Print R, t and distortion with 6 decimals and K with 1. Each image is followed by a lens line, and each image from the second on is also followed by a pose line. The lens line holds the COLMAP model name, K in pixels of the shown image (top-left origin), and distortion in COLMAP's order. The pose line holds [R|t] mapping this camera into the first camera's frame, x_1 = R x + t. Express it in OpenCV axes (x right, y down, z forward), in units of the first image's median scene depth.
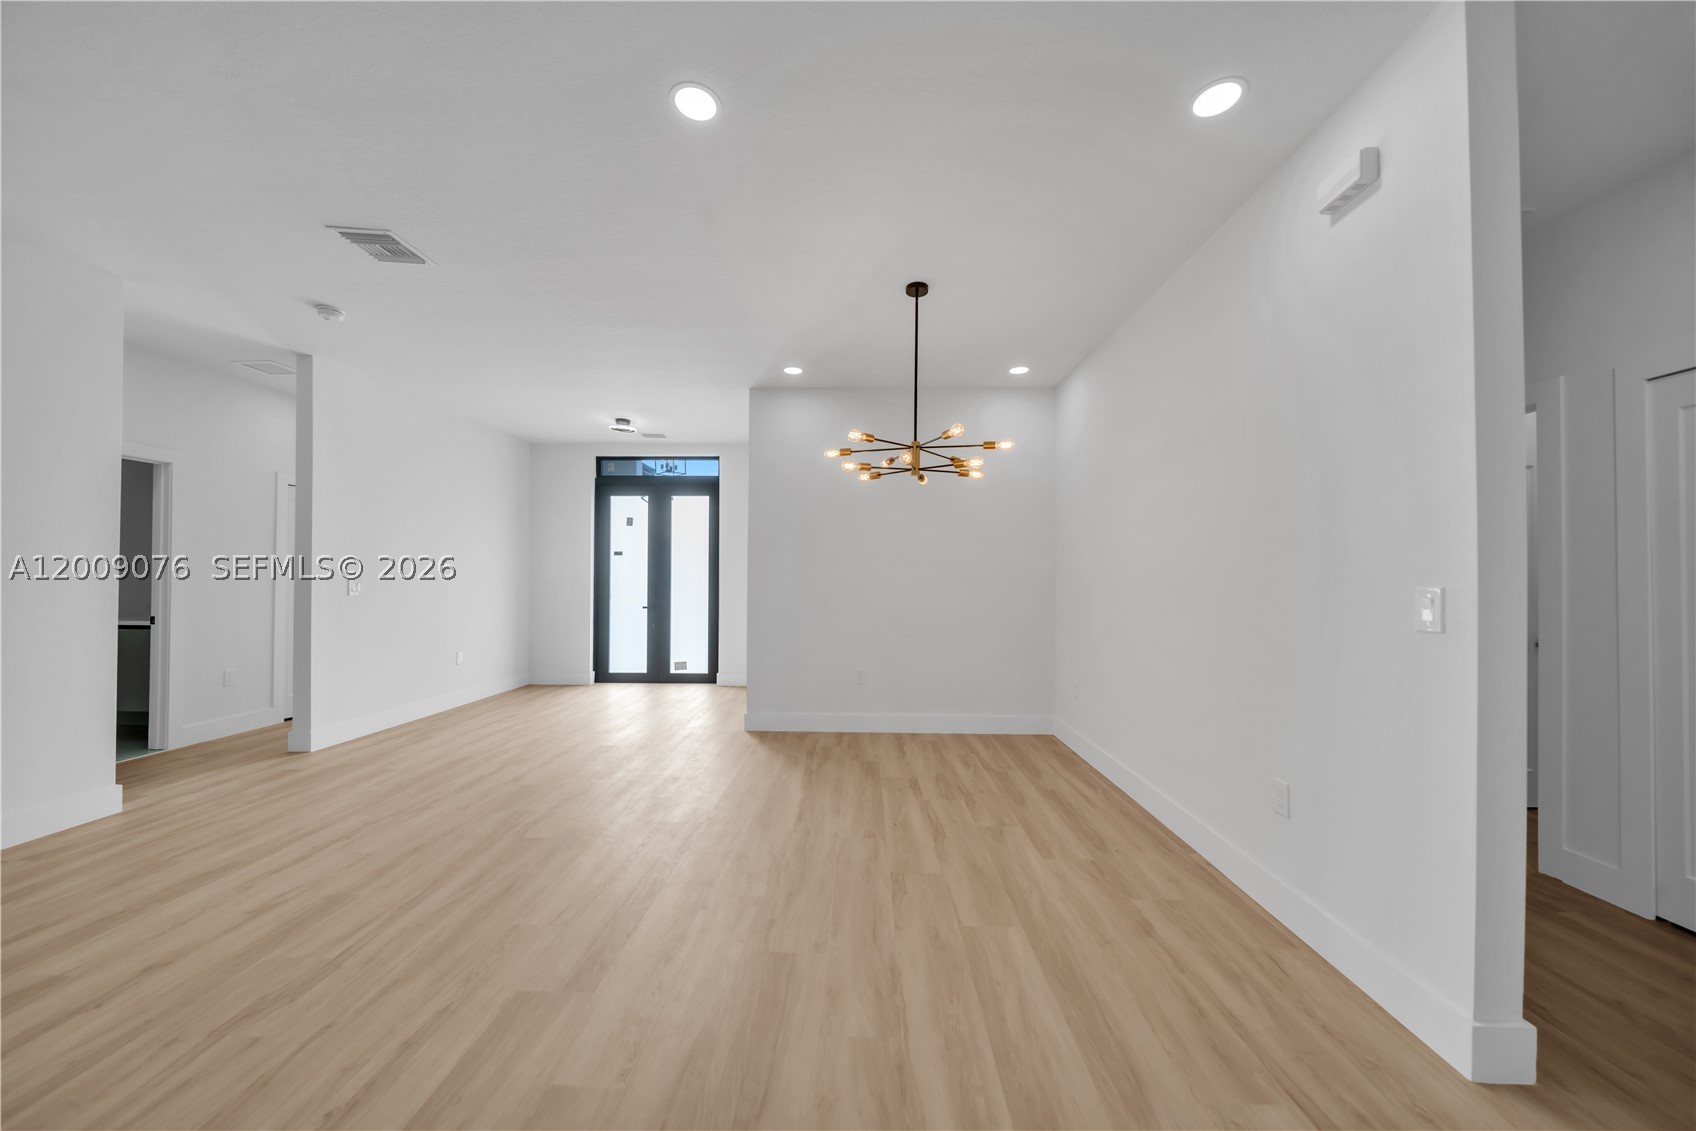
lens RADIAL K [[586.6, 0, 850.8], [0, 586.6, 575.9], [0, 0, 1]] dist [-0.011040, 0.000225]
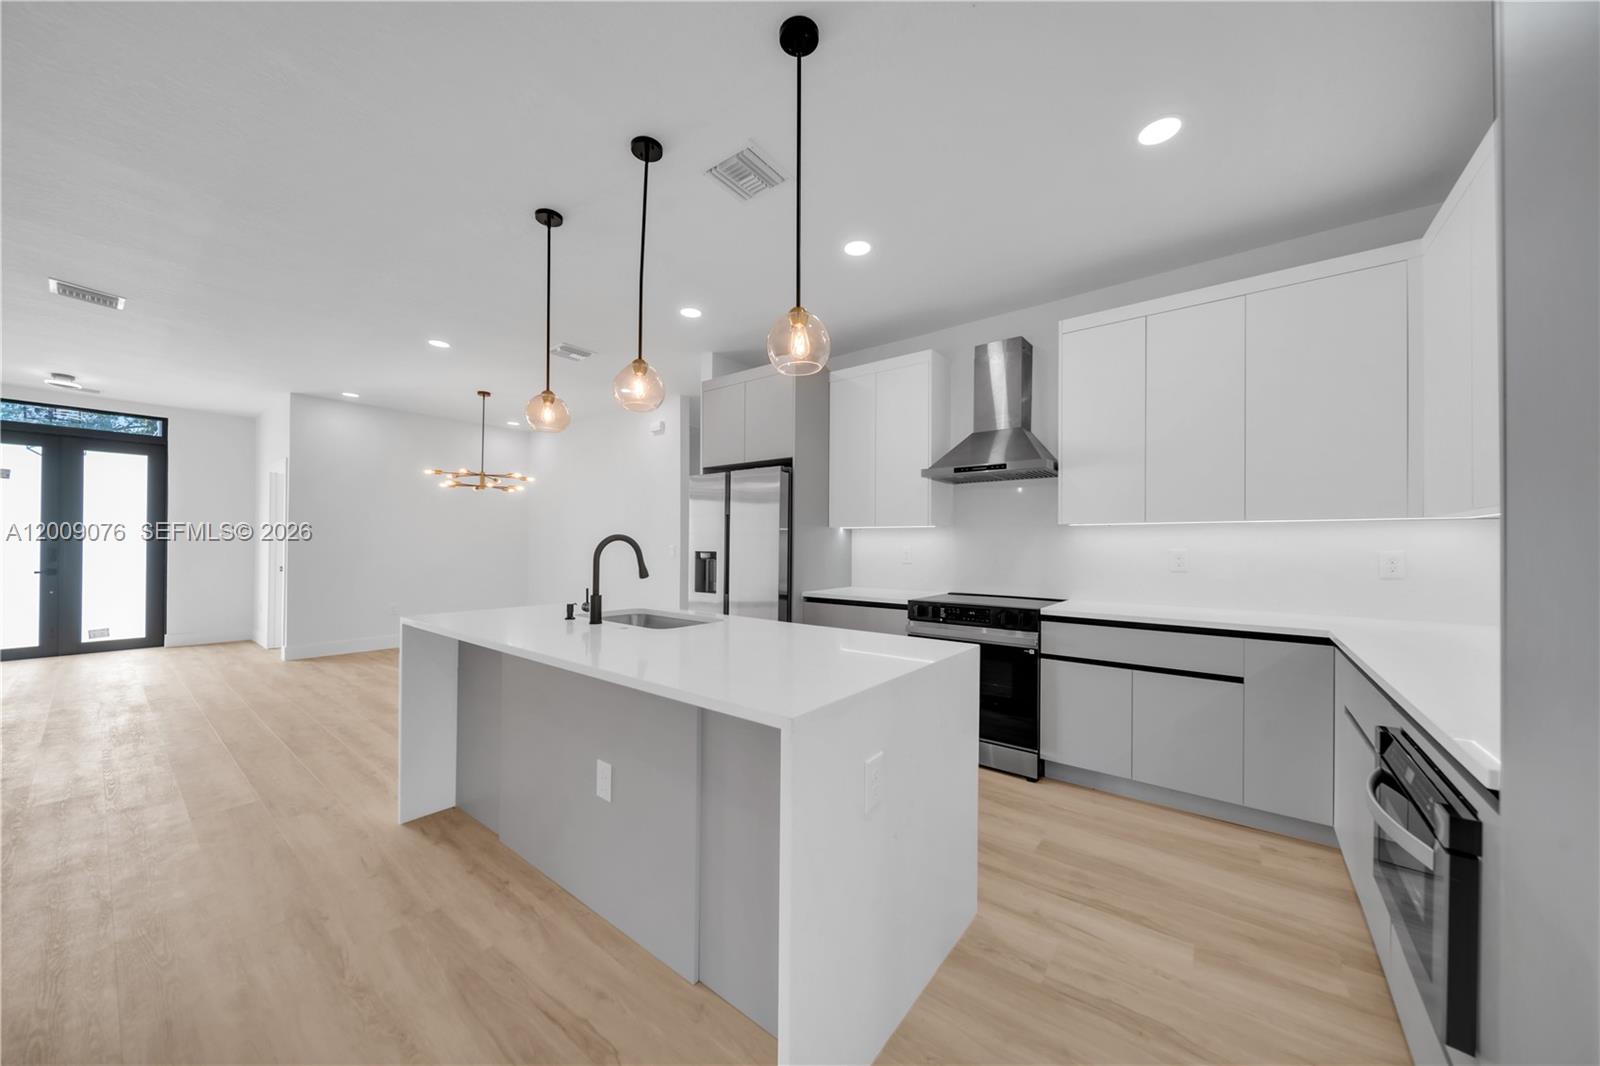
lens RADIAL K [[554.3, 0, 798.4], [0, 554.3, 538.3], [0, 0, 1]] dist [-0.000363, -0.000049]
pose [[0.599580, 0.012242, 0.800221, -0.391131], [-0.008138, 0.999925, -0.009199, 0.000196], [-0.800273, -0.000996, 0.599635, -0.508029]]
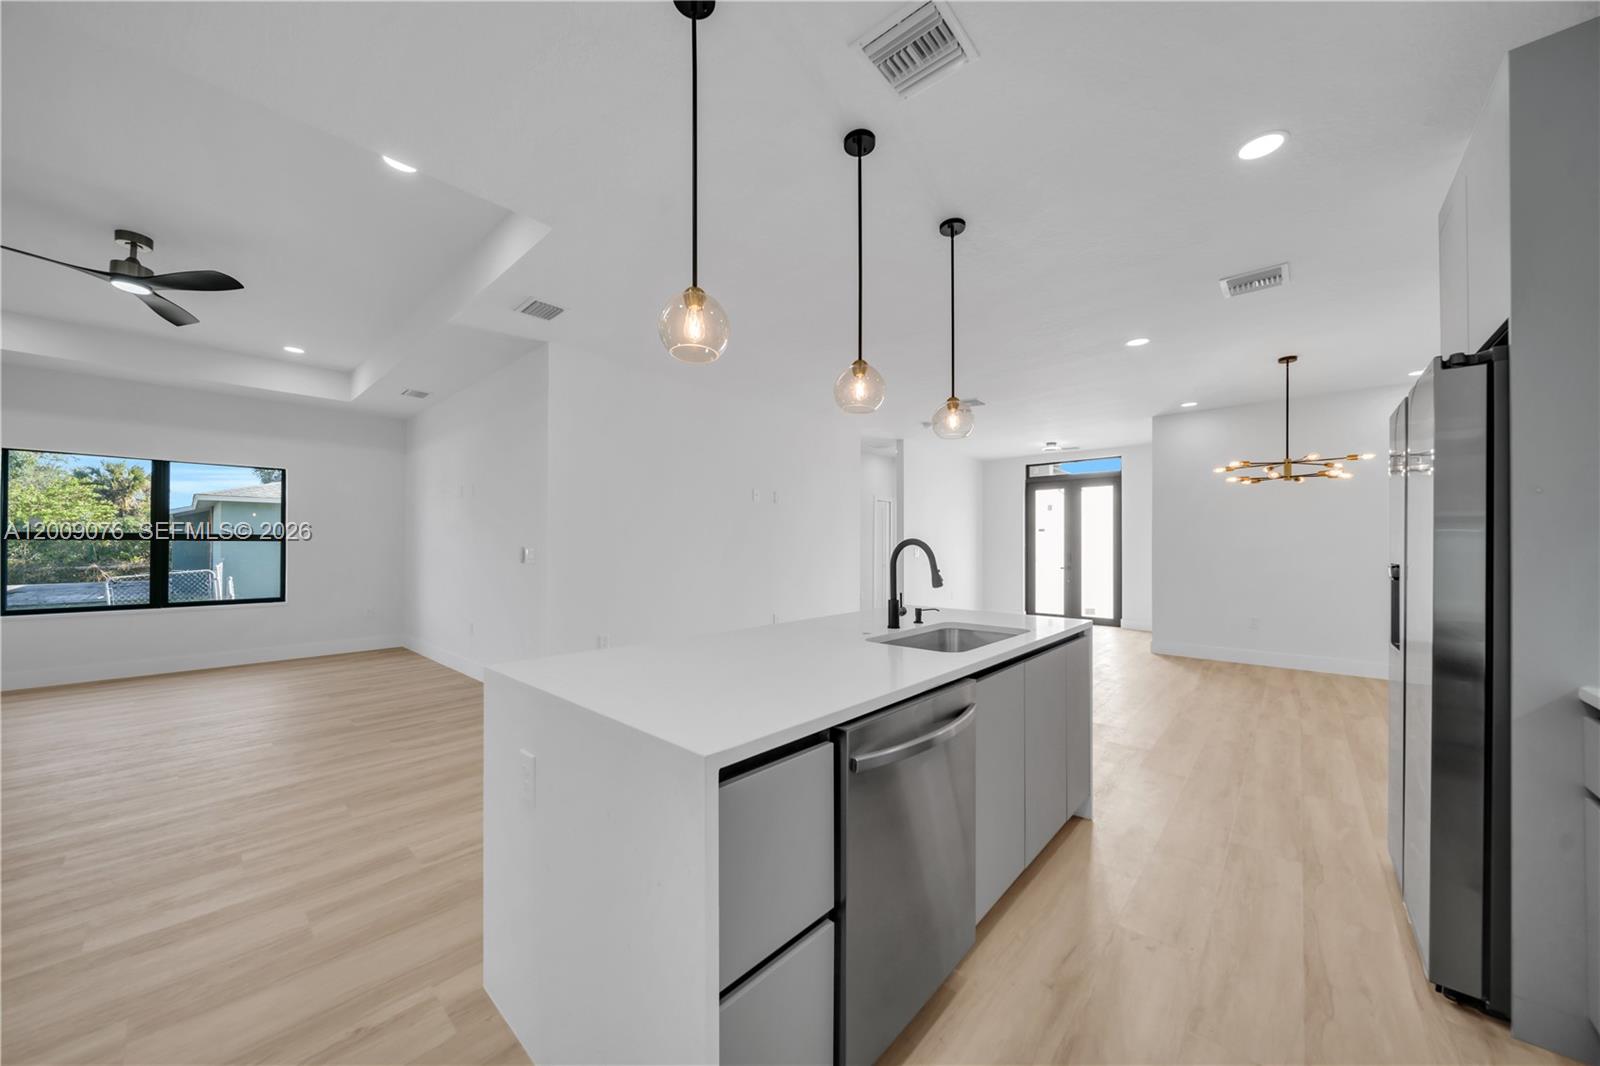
lens RADIAL K [[554.3, 0, 798.4], [0, 554.3, 538.3], [0, 0, 1]] dist [-0.000363, -0.000049]
pose [[0.757427, -0.007987, -0.652871, 0.046165], [-0.001052, 0.999909, -0.013453, 0.000225], [0.652919, 0.010876, 0.757350, -0.501970]]
